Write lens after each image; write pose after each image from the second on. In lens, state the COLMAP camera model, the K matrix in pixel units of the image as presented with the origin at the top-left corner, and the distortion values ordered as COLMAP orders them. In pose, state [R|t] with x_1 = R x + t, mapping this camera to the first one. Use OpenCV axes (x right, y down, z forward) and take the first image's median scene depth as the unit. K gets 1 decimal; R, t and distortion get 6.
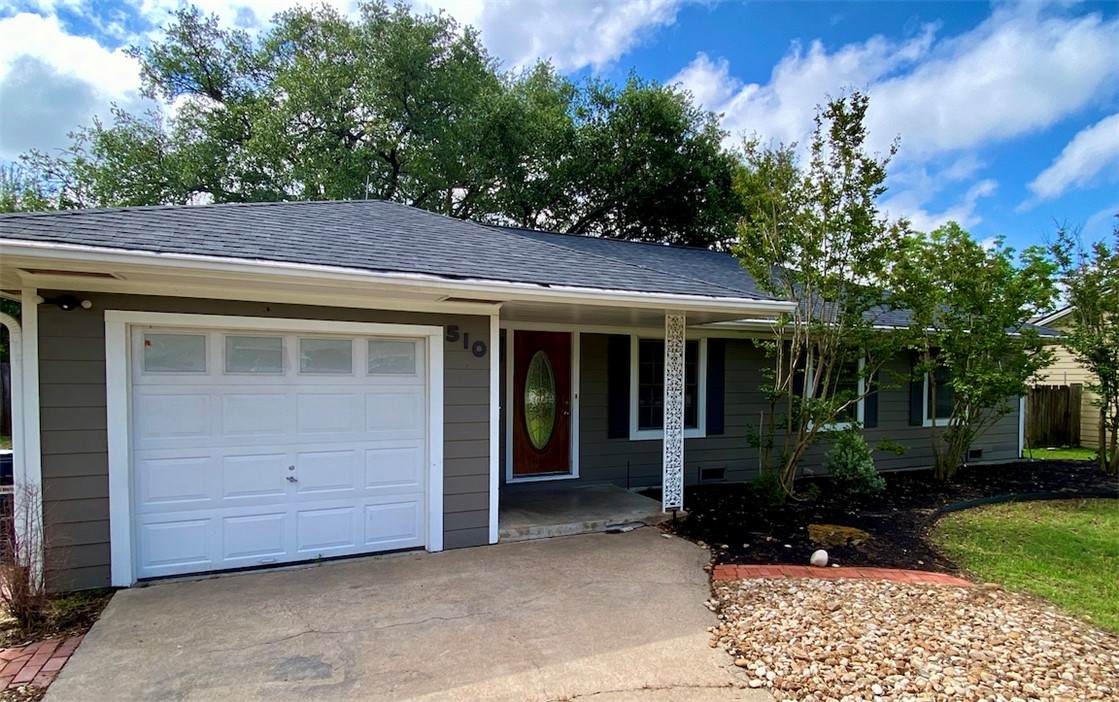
lens RADIAL K [[591.2, 0, 546.7], [0, 591.2, 385.5], [0, 0, 1]] dist [0.015803, -0.001366]
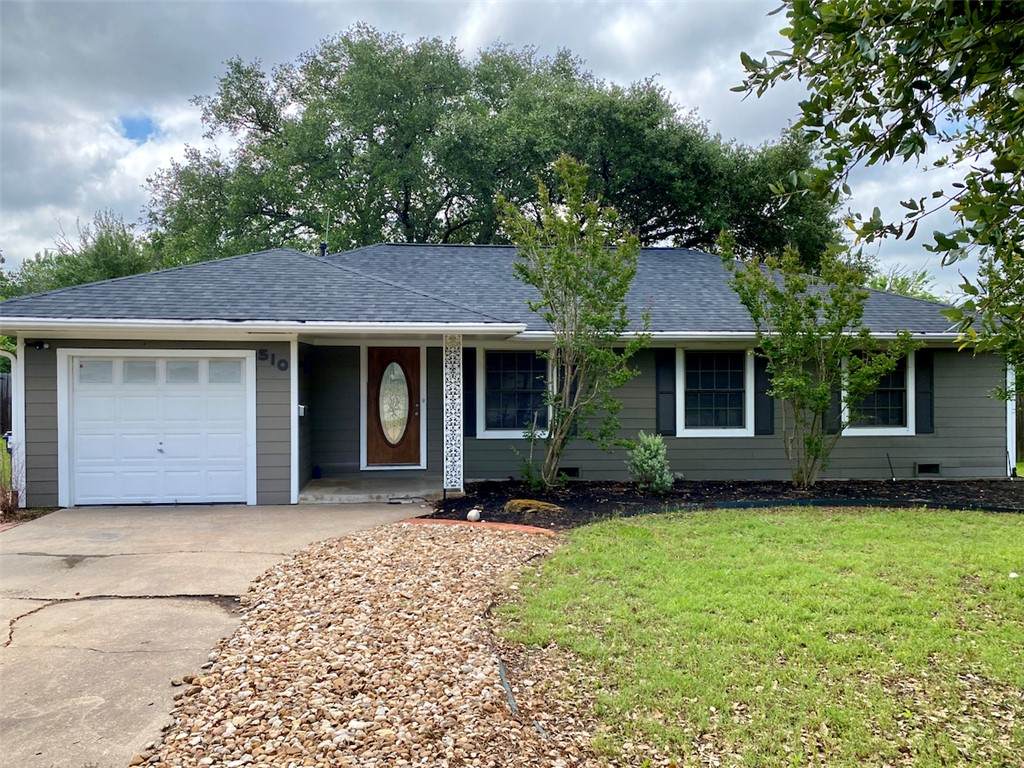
lens RADIAL K [[775.3, 0, 509.5], [0, 775.3, 374.7], [0, 0, 1]] dist [0.015104, -0.003624]
pose [[0.949788, -0.011592, -0.312680, 0.999585], [0.002092, 0.999526, -0.030701, 0.020586], [0.312888, 0.028505, 0.949362, -0.610900]]
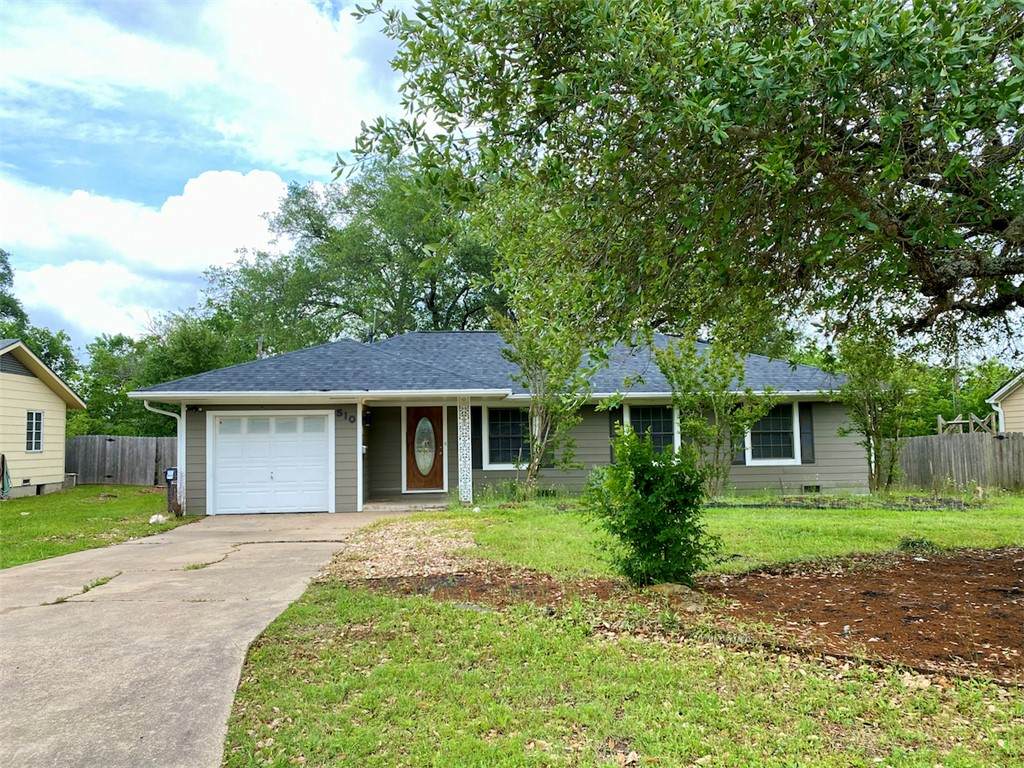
lens RADIAL K [[775.3, 0, 511.8], [0, 775.3, 388.0], [0, 0, 1]] dist [0.015104, -0.003624]
pose [[0.939157, -0.049456, -0.339909, 1.412802], [0.017240, 0.995120, -0.097155, 0.110794], [0.343055, 0.085383, 0.935427, -1.467959]]
